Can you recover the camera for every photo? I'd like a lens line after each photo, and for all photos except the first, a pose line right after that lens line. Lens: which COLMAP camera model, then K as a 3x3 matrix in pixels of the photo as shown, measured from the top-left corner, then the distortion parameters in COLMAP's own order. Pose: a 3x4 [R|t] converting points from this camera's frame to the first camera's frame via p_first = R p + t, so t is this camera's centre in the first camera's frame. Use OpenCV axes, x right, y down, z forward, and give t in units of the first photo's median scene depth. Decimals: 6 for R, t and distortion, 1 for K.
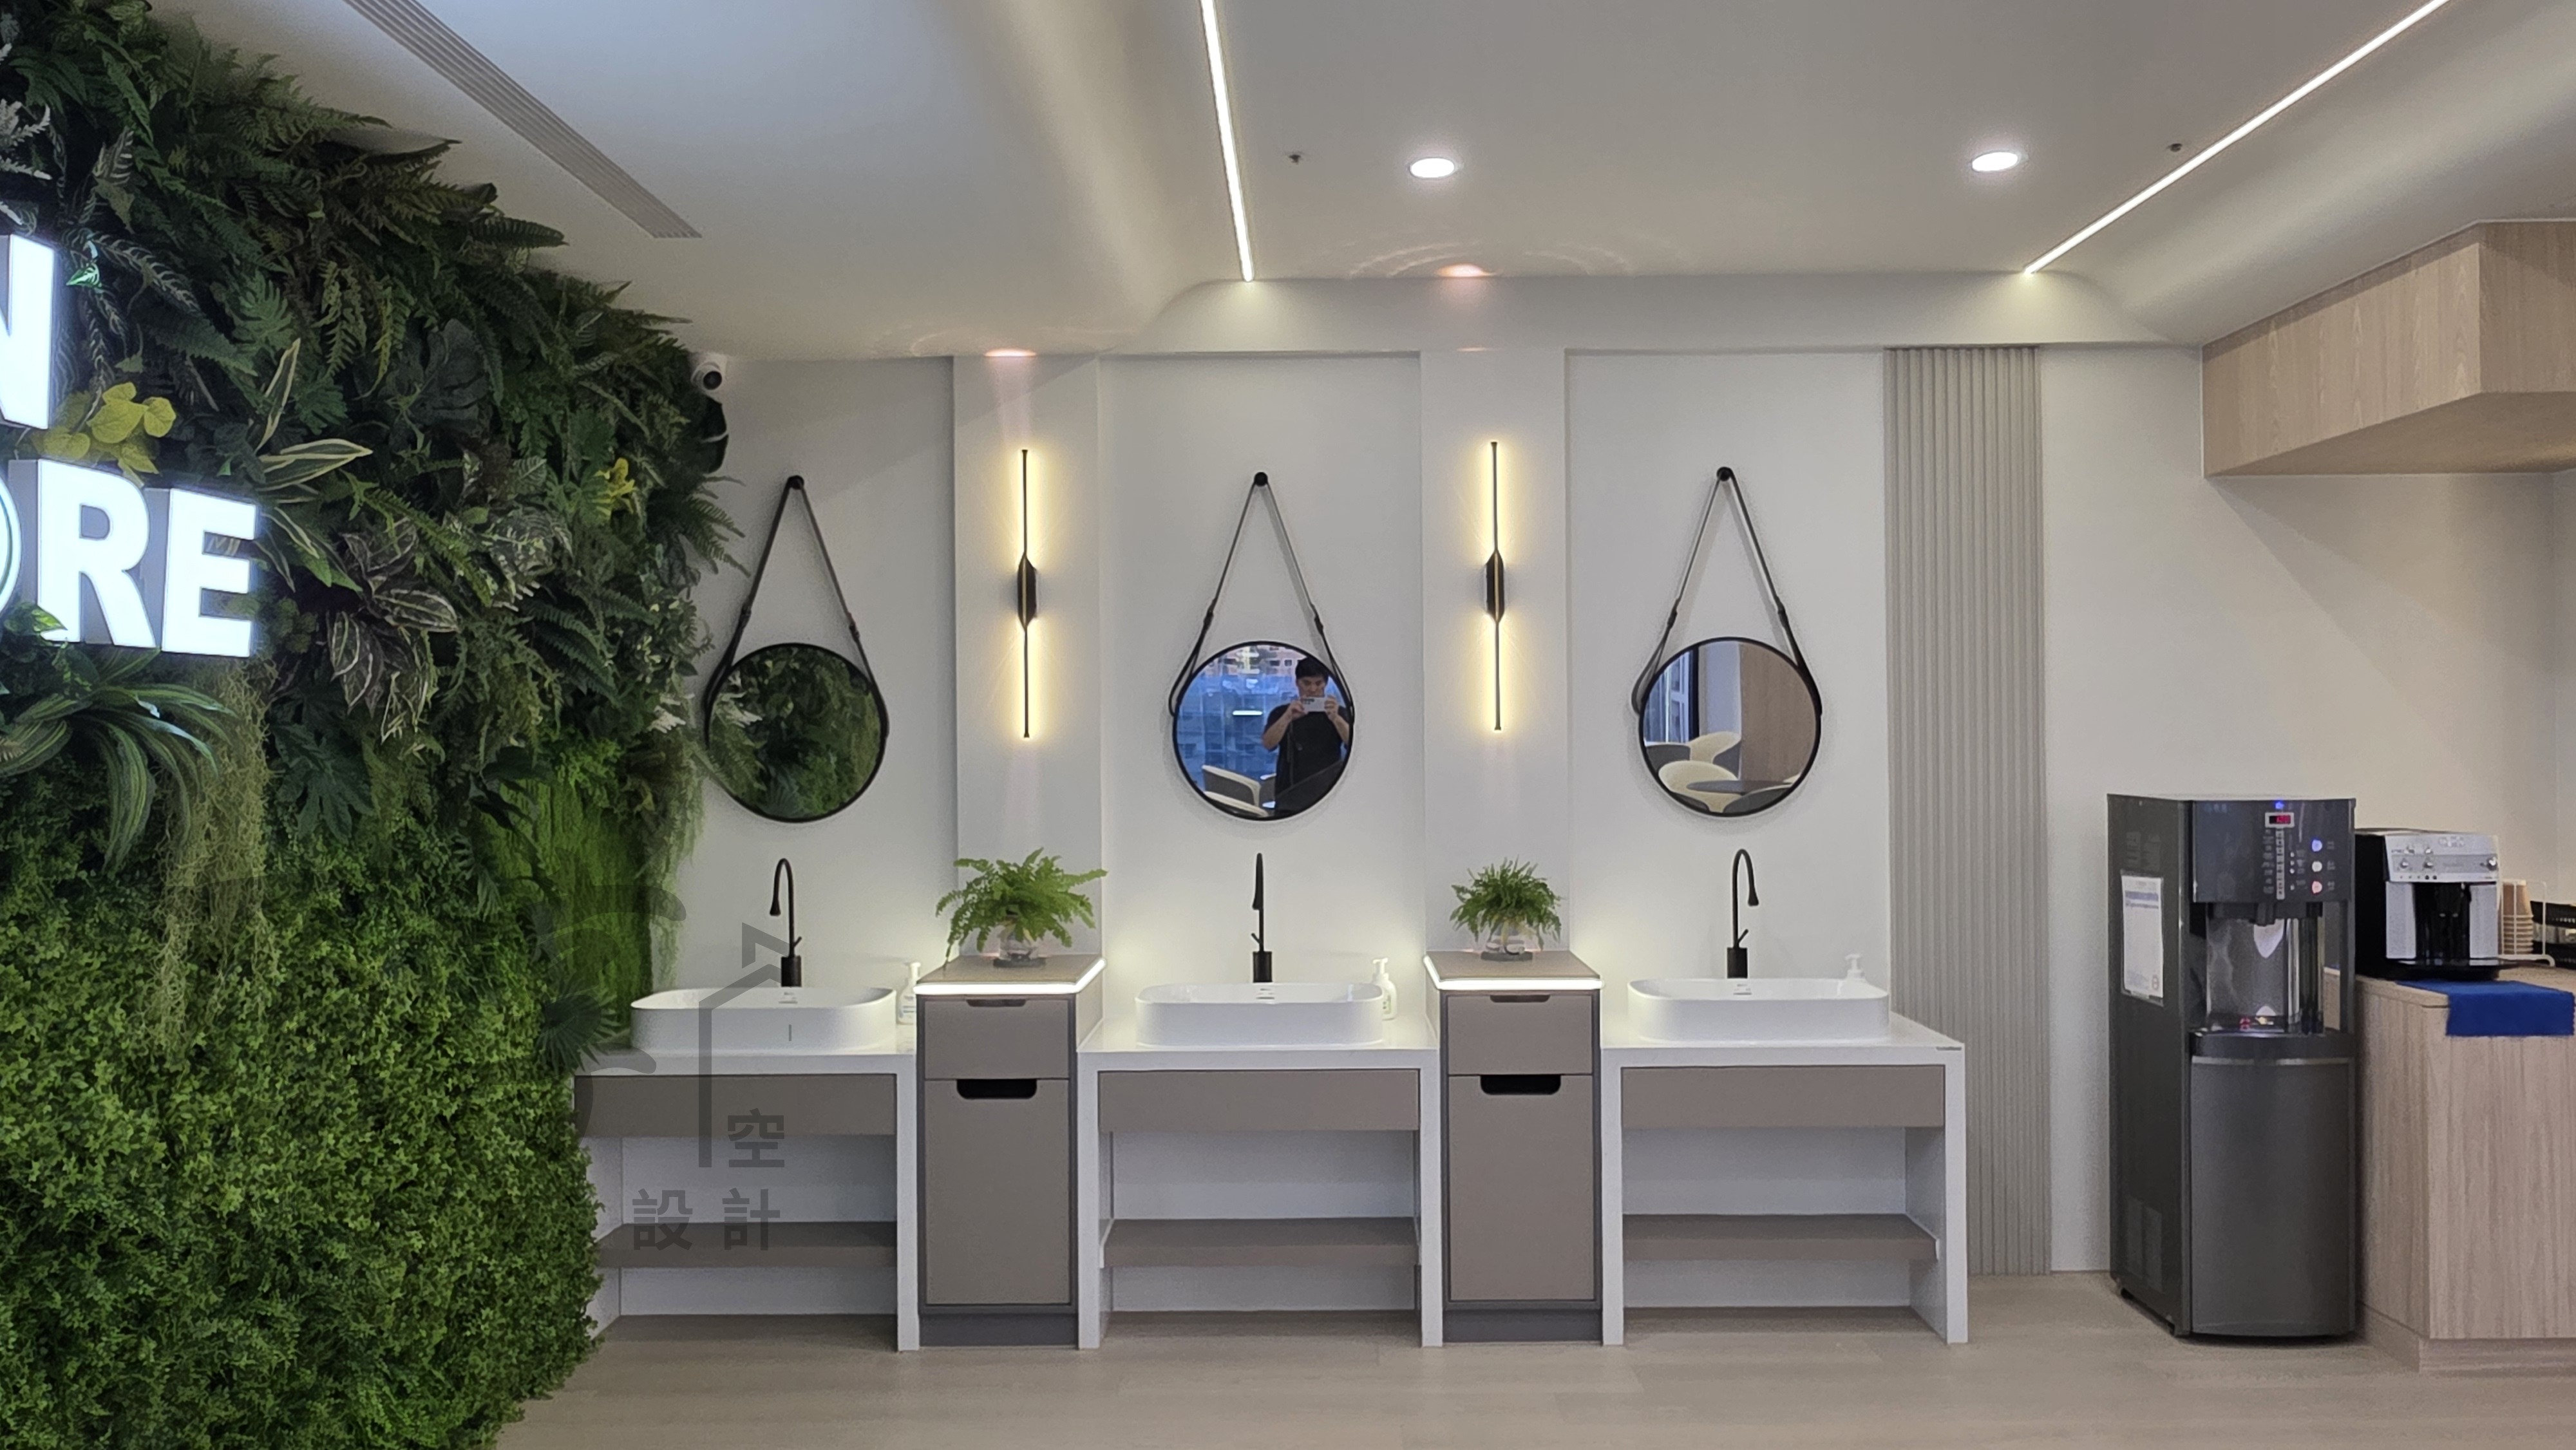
lens RADIAL K [[1763.1, 0, 1297.9], [0, 1763.1, 733.3], [0, 0, 1]] dist [-0.002389, -0.001466]
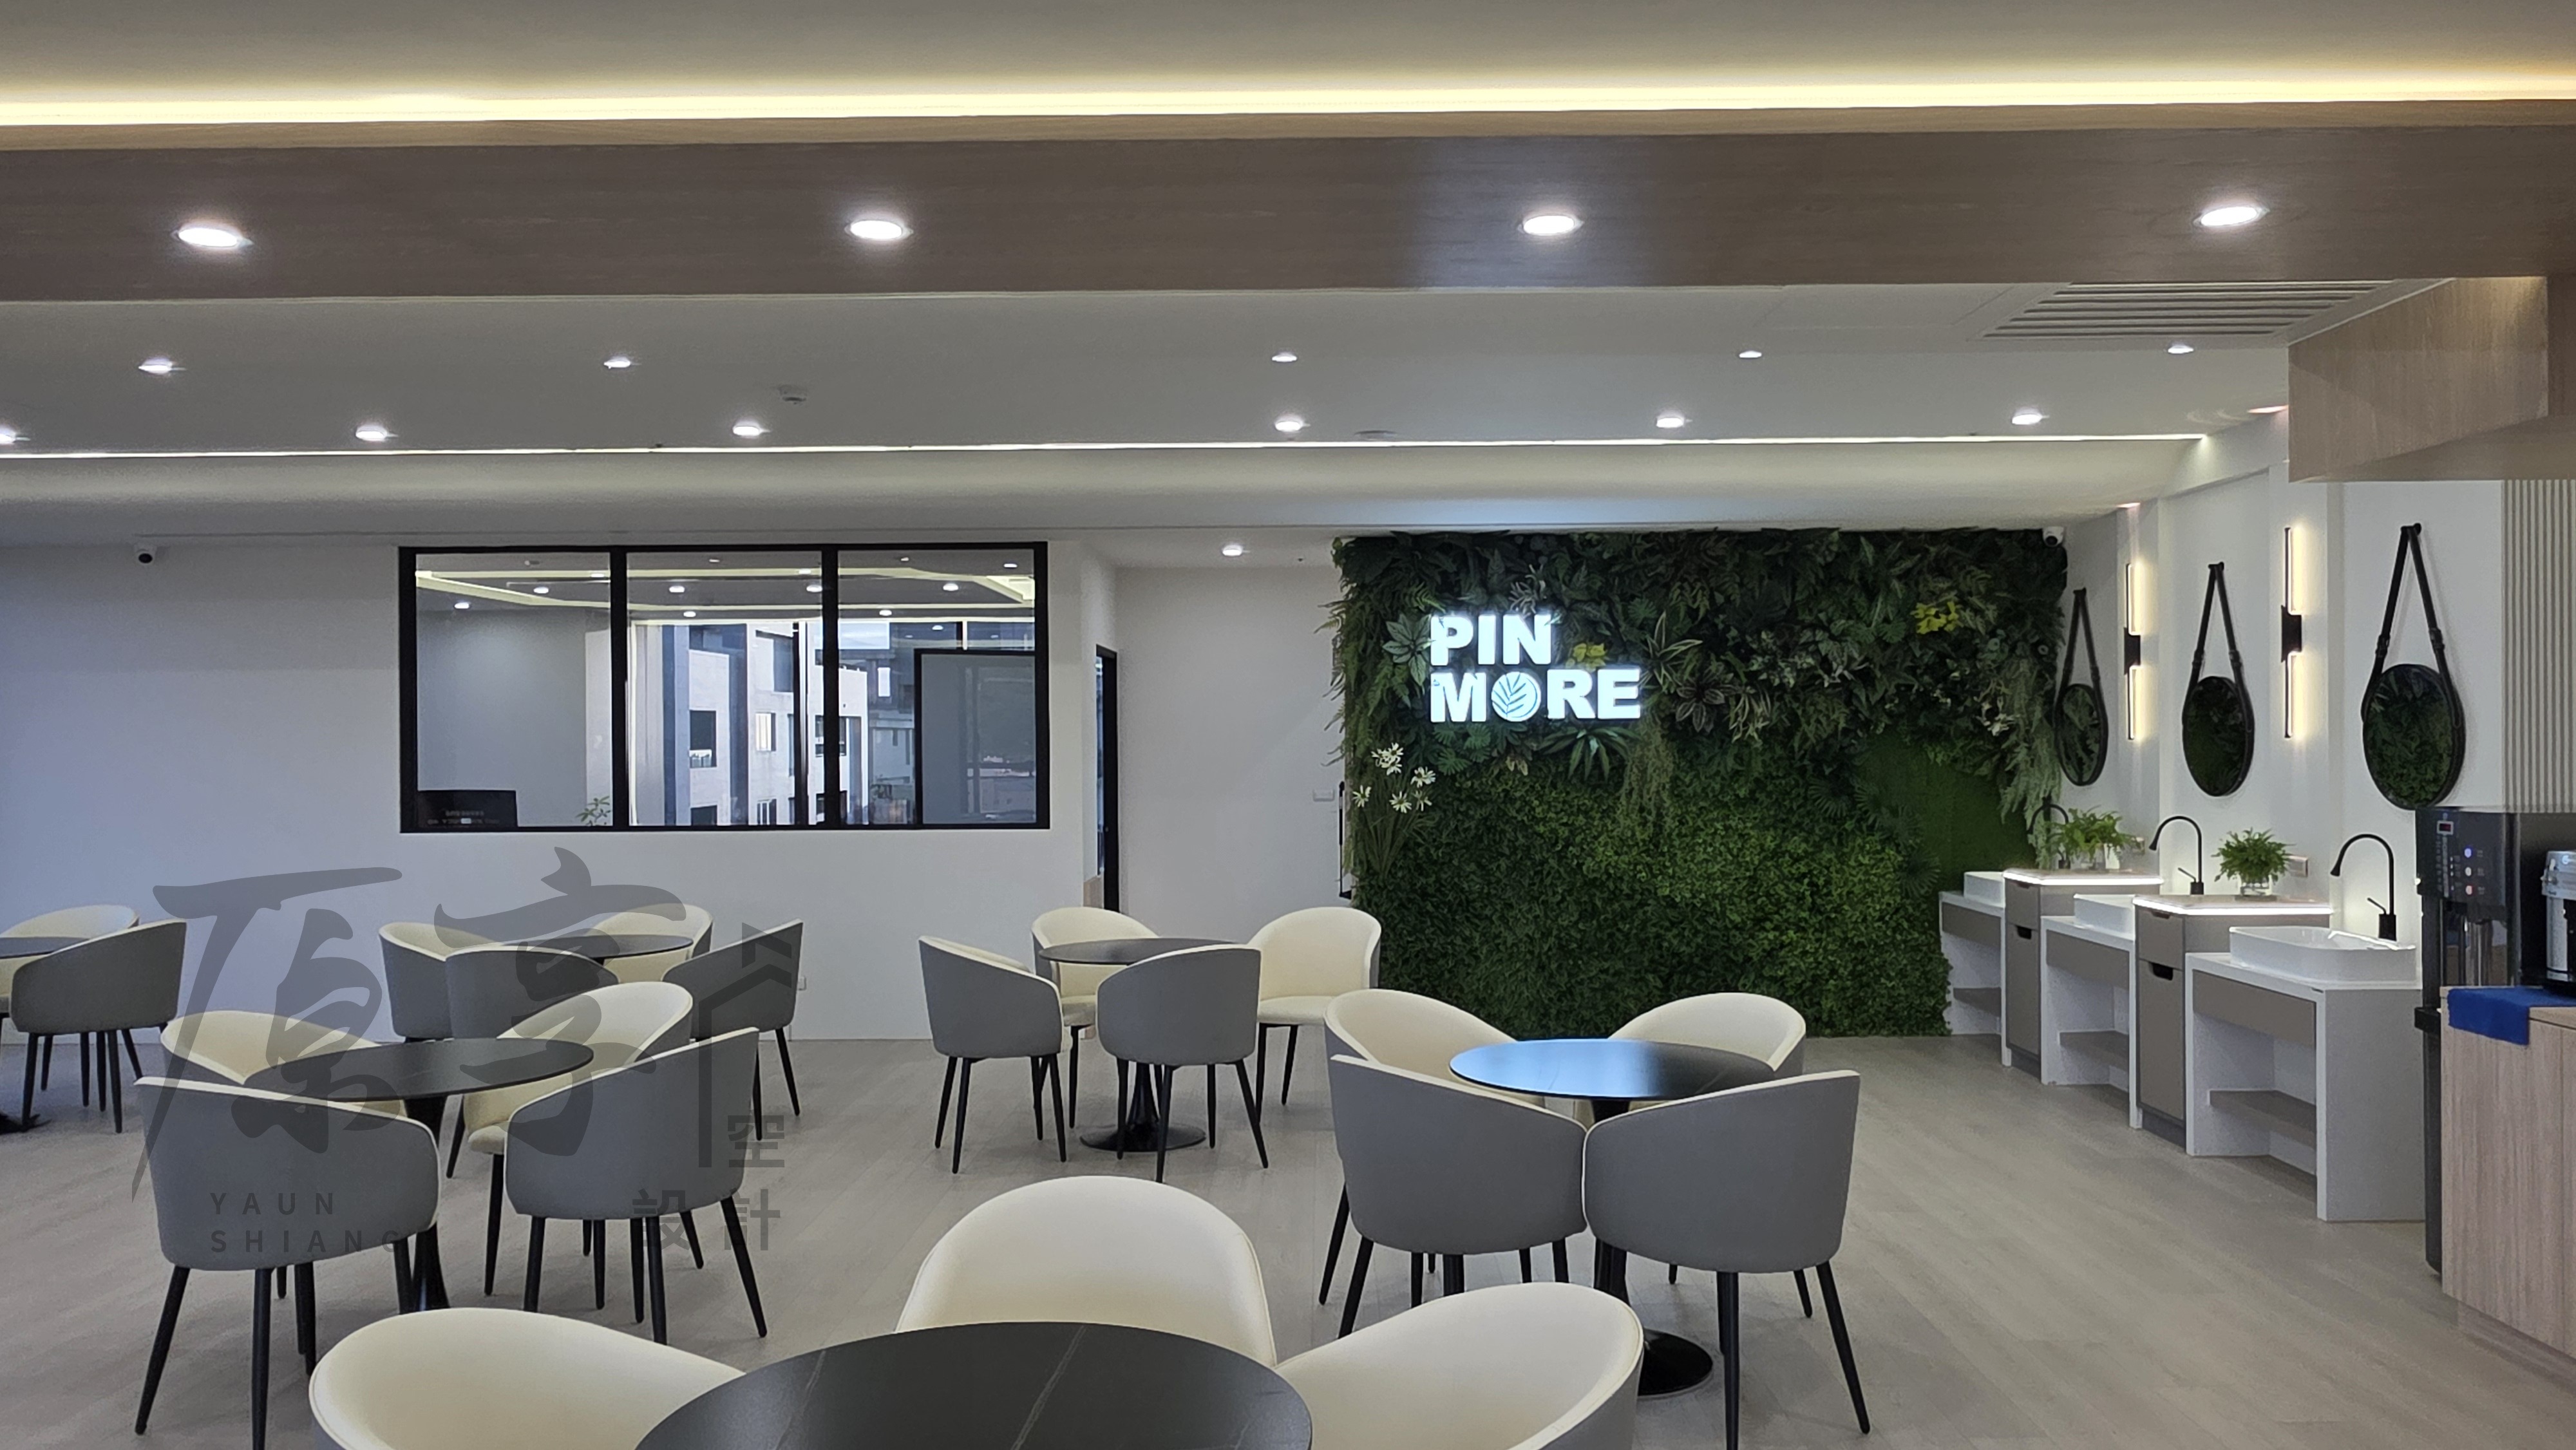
lens RADIAL K [[1763.1, 0, 1297.9], [0, 1763.1, 733.3], [0, 0, 1]] dist [-0.002389, -0.001466]
pose [[-0.010717, 0.007970, -0.999911, 1.773693], [0.015804, 0.999845, 0.007800, -0.033471], [0.999818, -0.015719, -0.010842, 0.286267]]
